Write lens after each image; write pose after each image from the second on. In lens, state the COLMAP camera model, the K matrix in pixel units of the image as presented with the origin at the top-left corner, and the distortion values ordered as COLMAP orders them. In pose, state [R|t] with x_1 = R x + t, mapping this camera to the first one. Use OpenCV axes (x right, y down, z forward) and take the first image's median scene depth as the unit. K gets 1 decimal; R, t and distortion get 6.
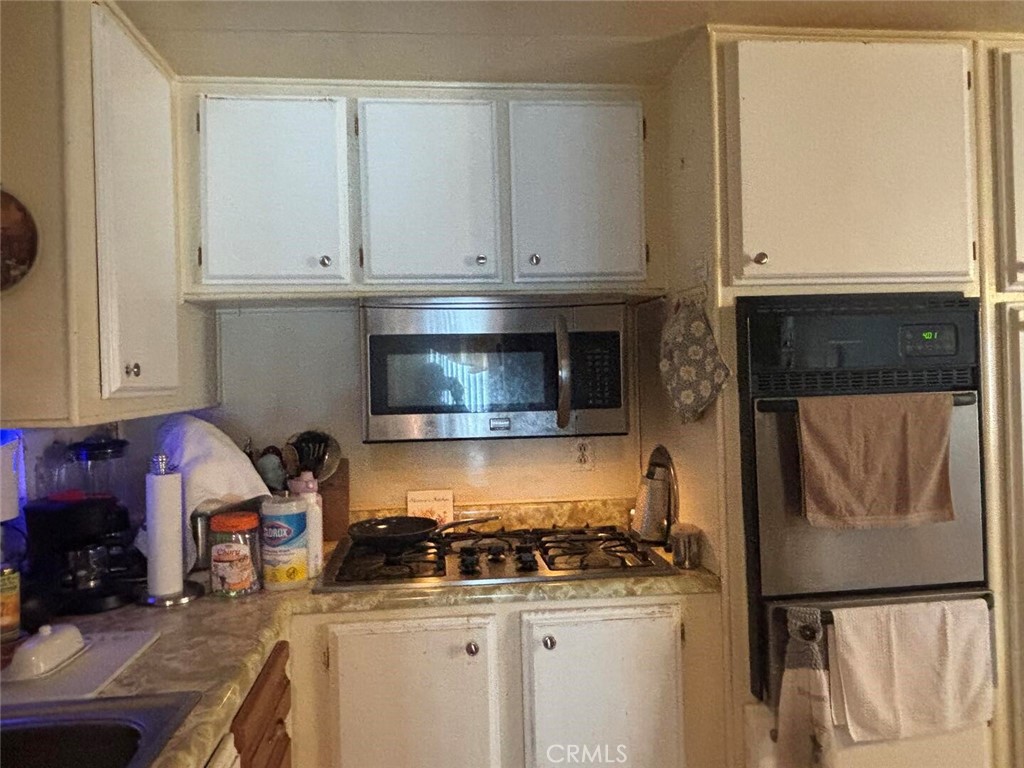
lens RADIAL K [[677.1, 0, 510.5], [0, 677.1, 382.0], [0, 0, 1]] dist [0.007974, -0.002063]
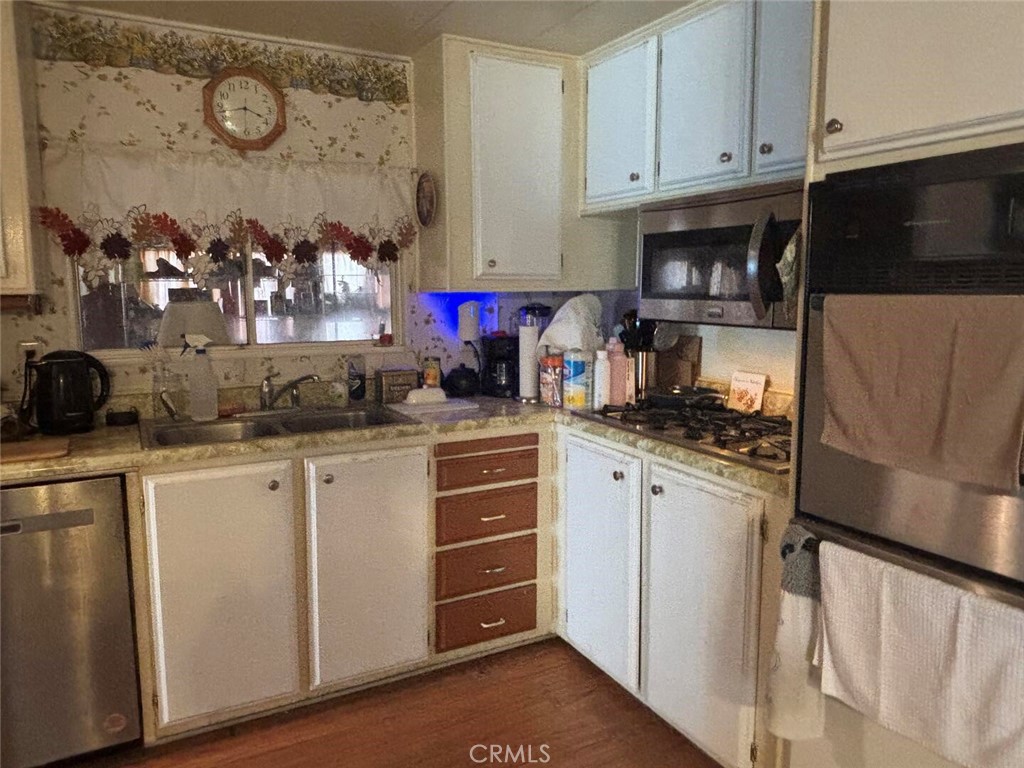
lens RADIAL K [[712.5, 0, 501.3], [0, 712.5, 376.5], [0, 0, 1]] dist [0.037229, -0.057696]
pose [[0.370559, 0.143536, -0.917651, 1.060642], [-0.010538, 0.988573, 0.150374, -0.004534], [0.928749, -0.046052, 0.367837, 0.273468]]
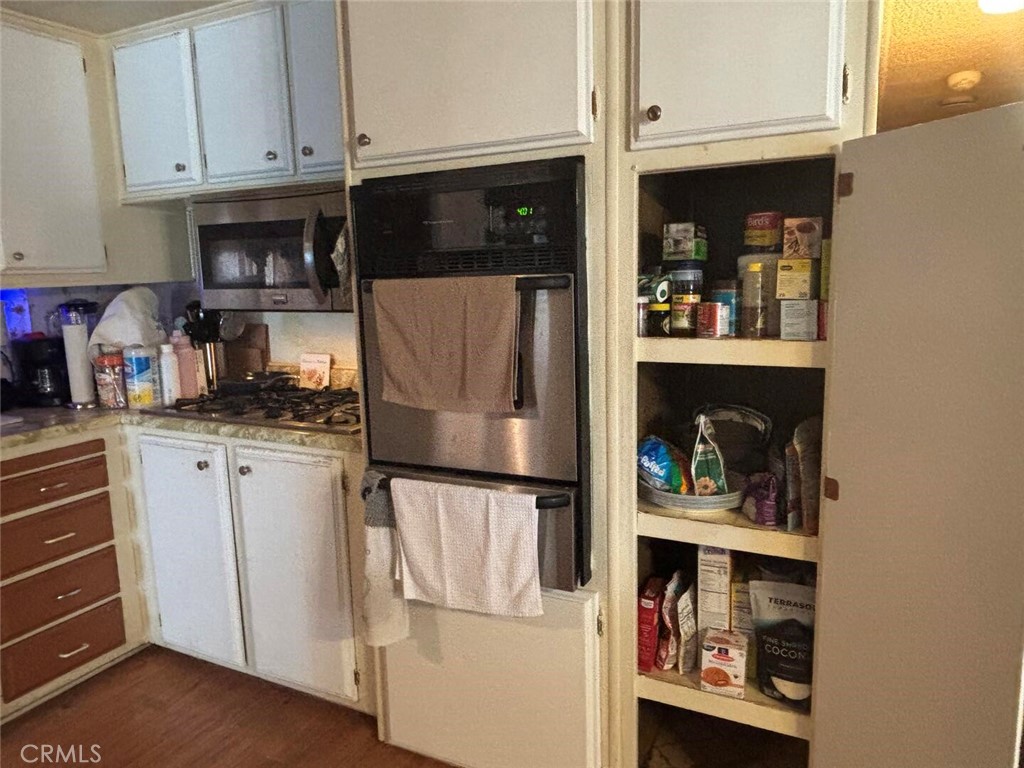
lens RADIAL K [[712.5, 0, 507.4], [0, 712.5, 382.8], [0, 0, 1]] dist [0.037229, -0.057696]
pose [[0.838209, 0.088943, -0.538046, 1.145608], [0.003820, 0.985629, 0.168884, -0.003756], [0.545335, -0.143615, 0.825823, 0.174478]]
